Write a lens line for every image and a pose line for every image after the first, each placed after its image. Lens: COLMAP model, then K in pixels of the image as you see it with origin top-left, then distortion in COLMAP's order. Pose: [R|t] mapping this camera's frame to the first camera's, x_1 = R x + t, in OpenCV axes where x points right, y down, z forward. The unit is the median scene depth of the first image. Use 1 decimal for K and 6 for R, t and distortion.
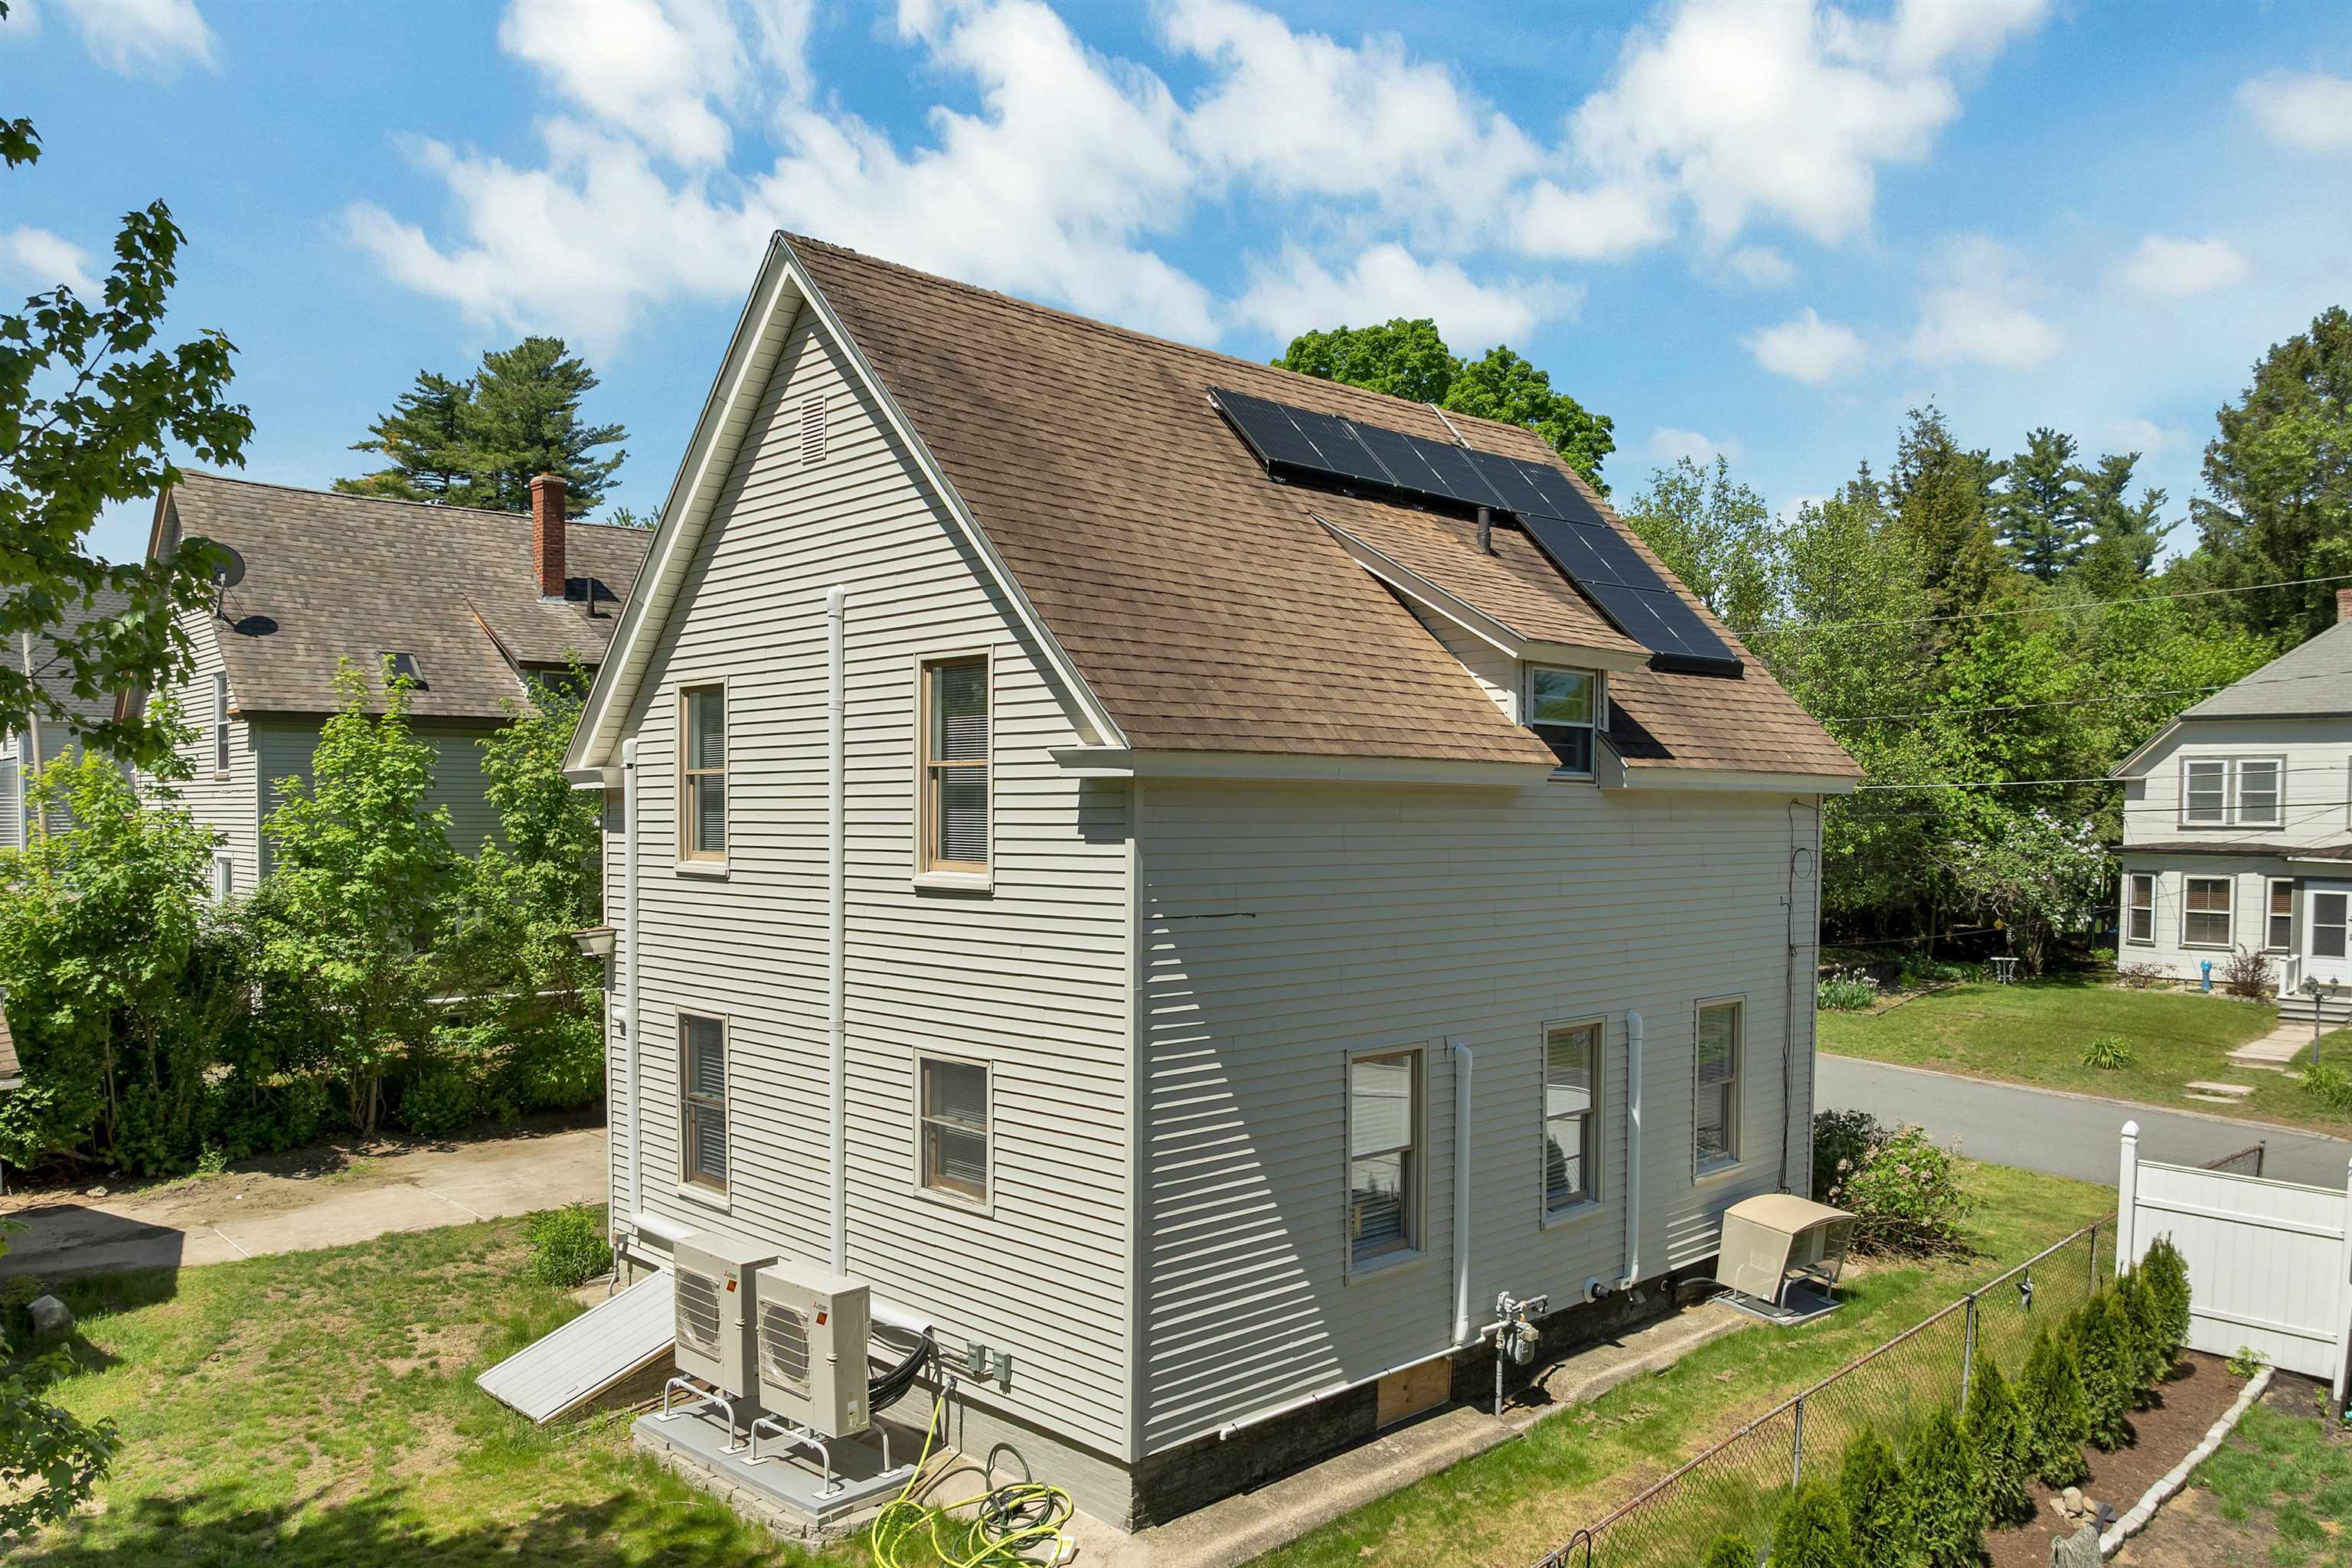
lens RADIAL K [[1670.8, 0, 1176.0], [0, 1670.8, 784.0], [0, 0, 1]] dist [-0.020912, -0.000517]
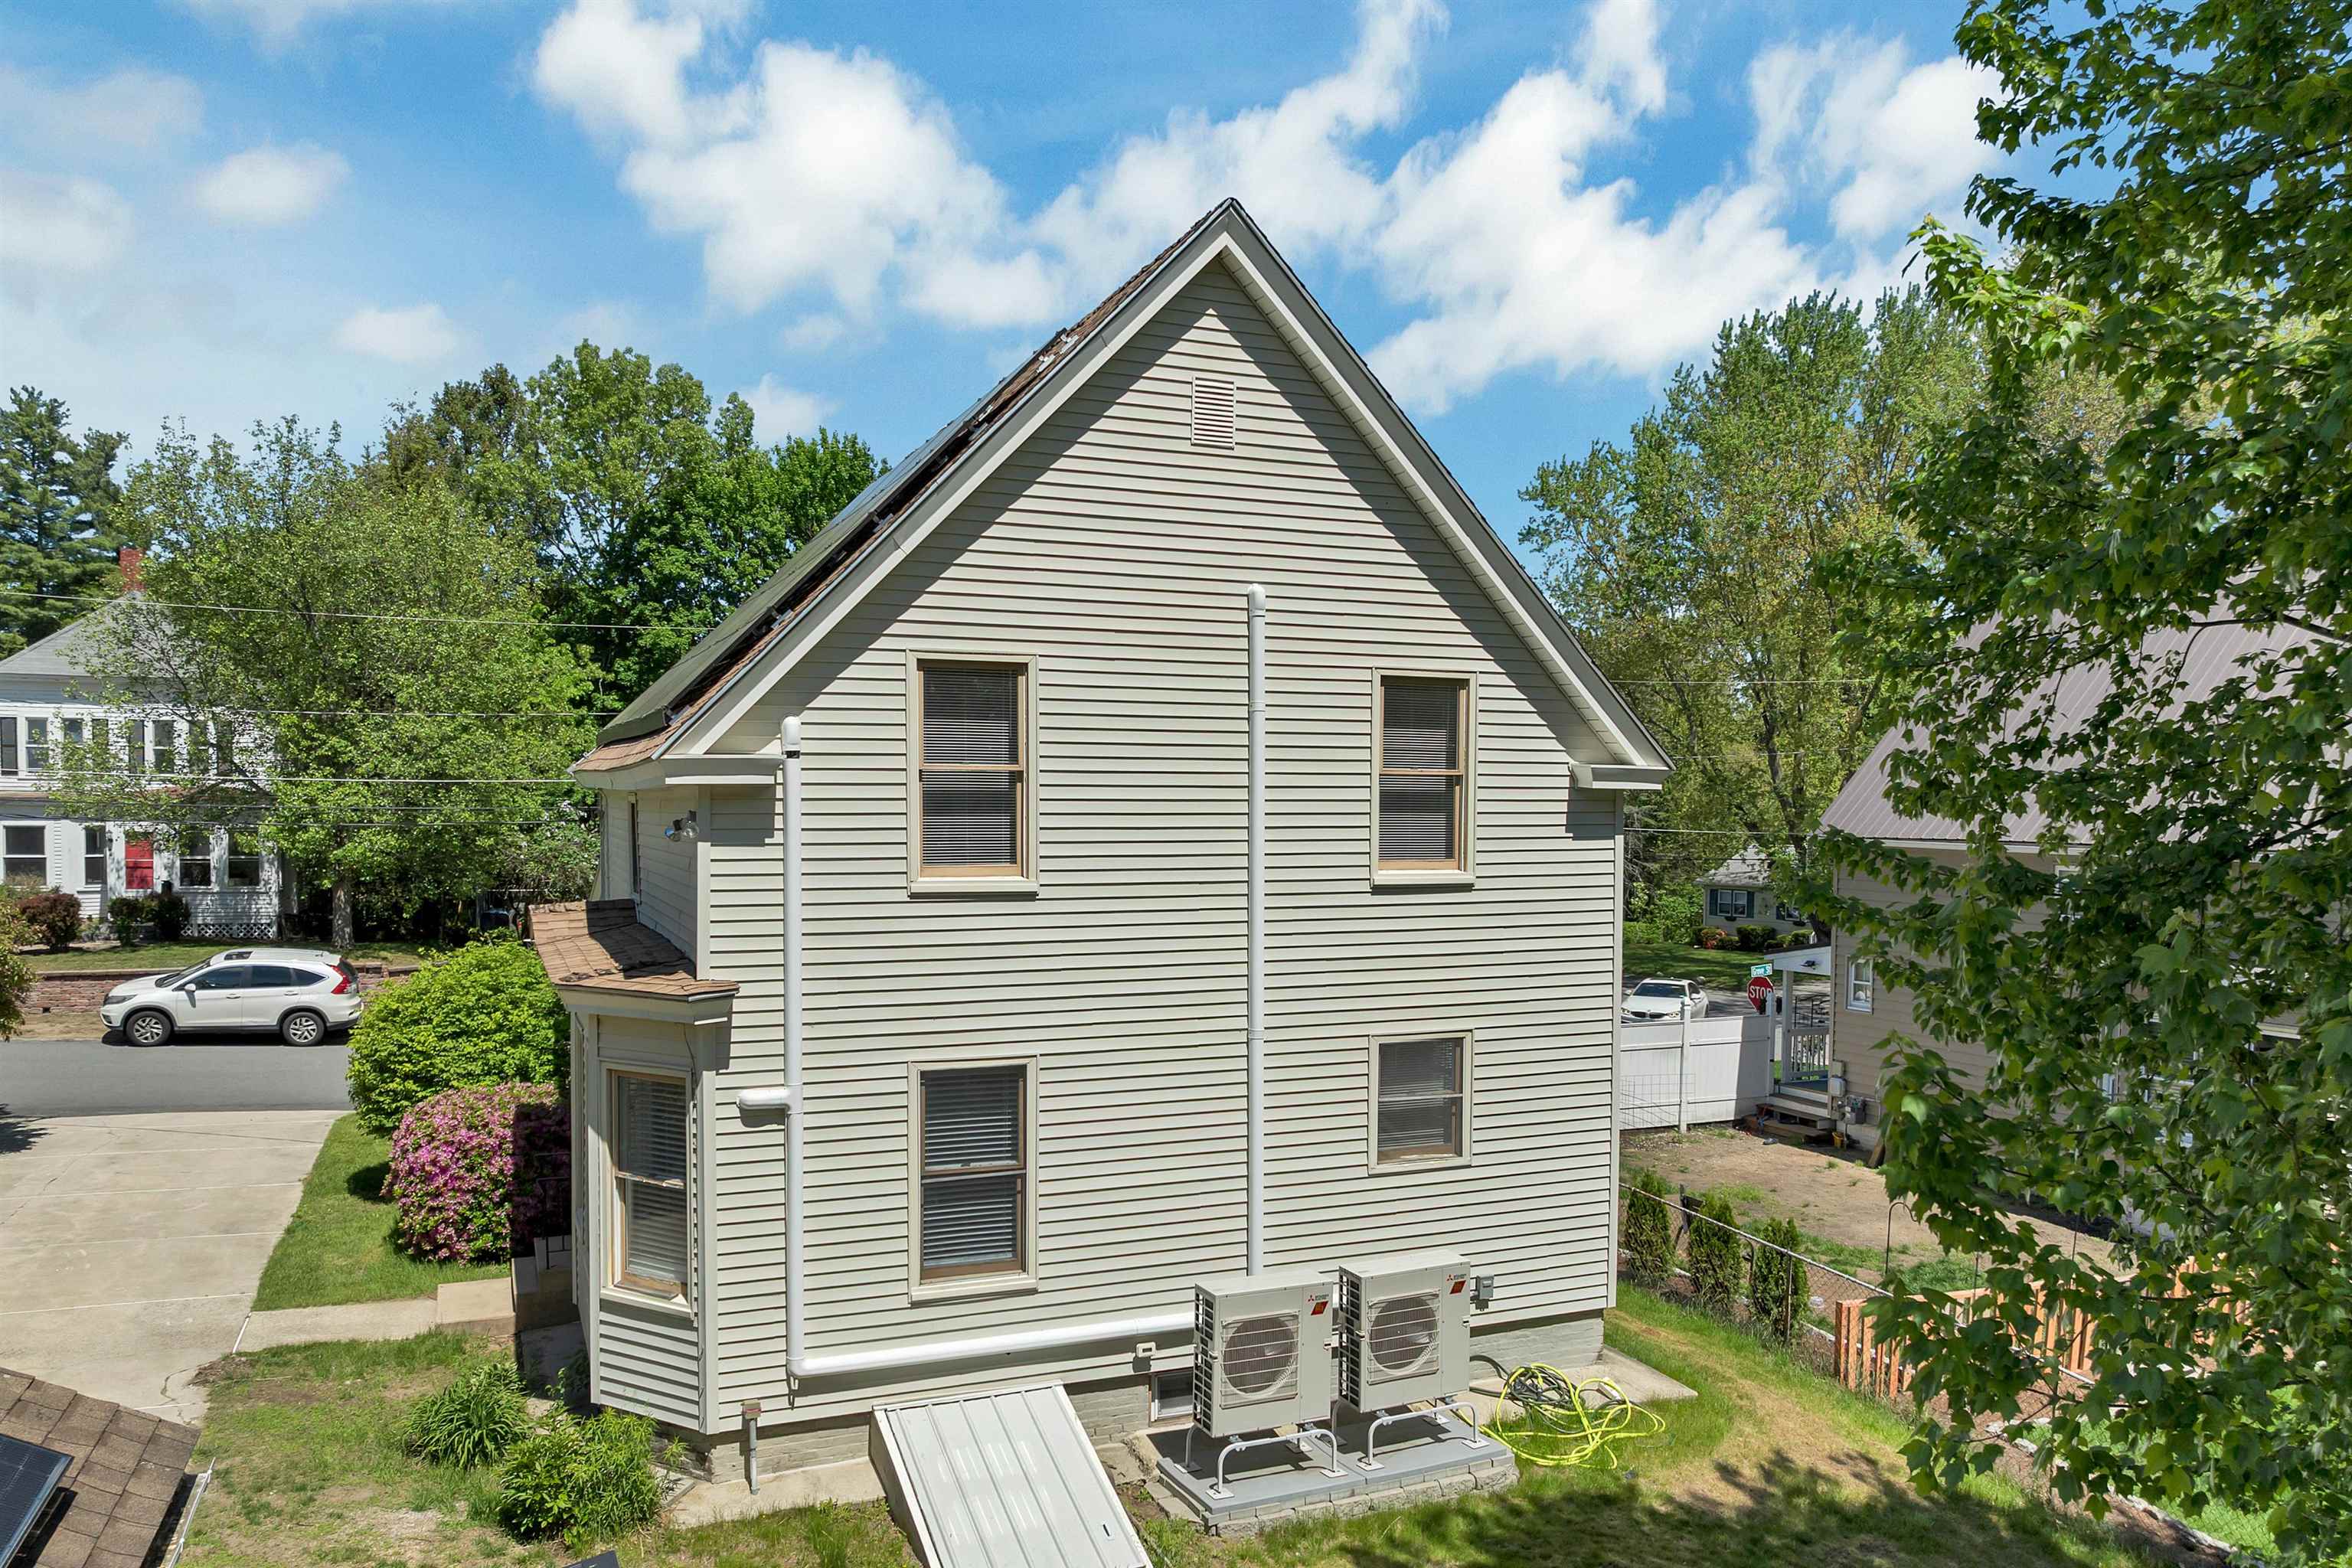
lens RADIAL K [[1735.4, 0, 1176.0], [0, 1735.4, 784.0], [0, 0, 1]] dist [-0.005674, -0.003790]
pose [[0.348059, 0.013906, 0.937369, -1.249547], [-0.015572, 0.999838, -0.009051, 0.008410], [-0.937343, -0.011447, 0.348219, 0.735158]]
